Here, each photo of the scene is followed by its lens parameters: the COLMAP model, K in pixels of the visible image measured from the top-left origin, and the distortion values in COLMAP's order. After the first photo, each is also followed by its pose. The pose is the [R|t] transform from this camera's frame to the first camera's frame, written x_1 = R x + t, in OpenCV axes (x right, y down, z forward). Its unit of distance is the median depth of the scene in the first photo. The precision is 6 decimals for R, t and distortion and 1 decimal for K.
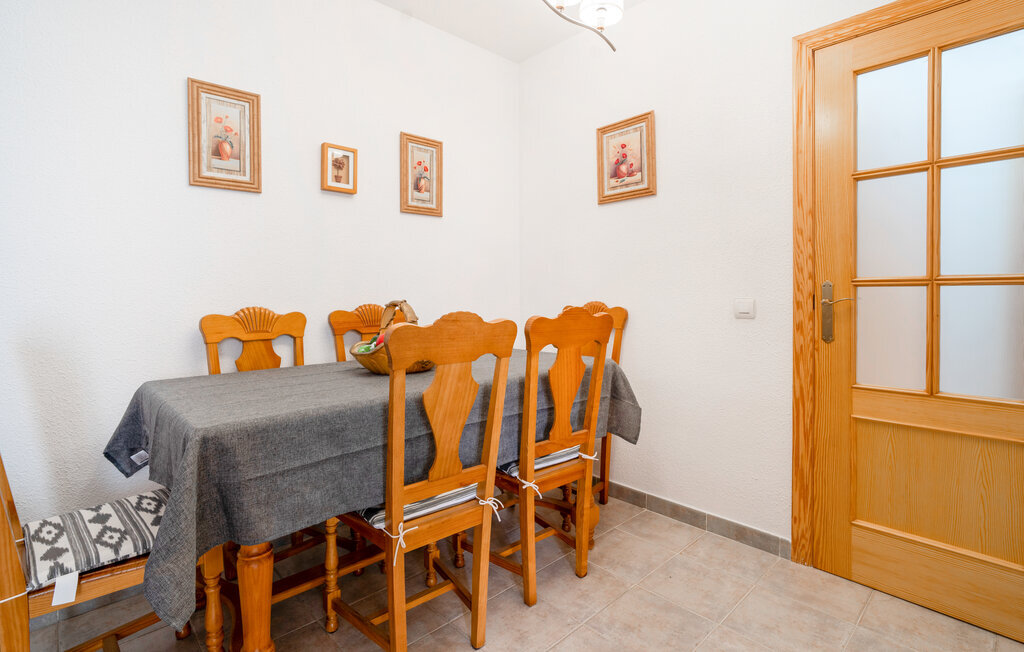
lens RADIAL K [[495.8, 0, 513.5], [0, 495.8, 298.4], [0, 0, 1]] dist [-0.001855, -0.000277]
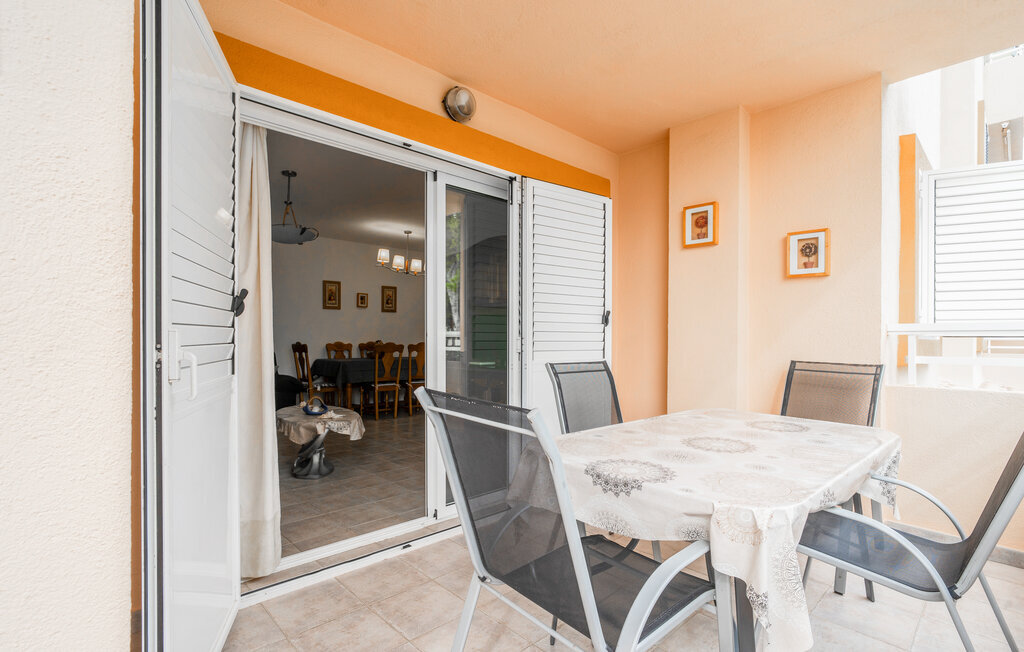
lens RADIAL K [[483.2, 0, 521.4], [0, 483.2, 338.1], [0, 0, 1]] dist [-0.000636, -0.000114]
pose [[0.999686, 0.010705, 0.022676, 0.685170], [-0.010428, 0.999870, -0.012311, 0.020931], [-0.022805, 0.012070, 0.999667, -2.408837]]
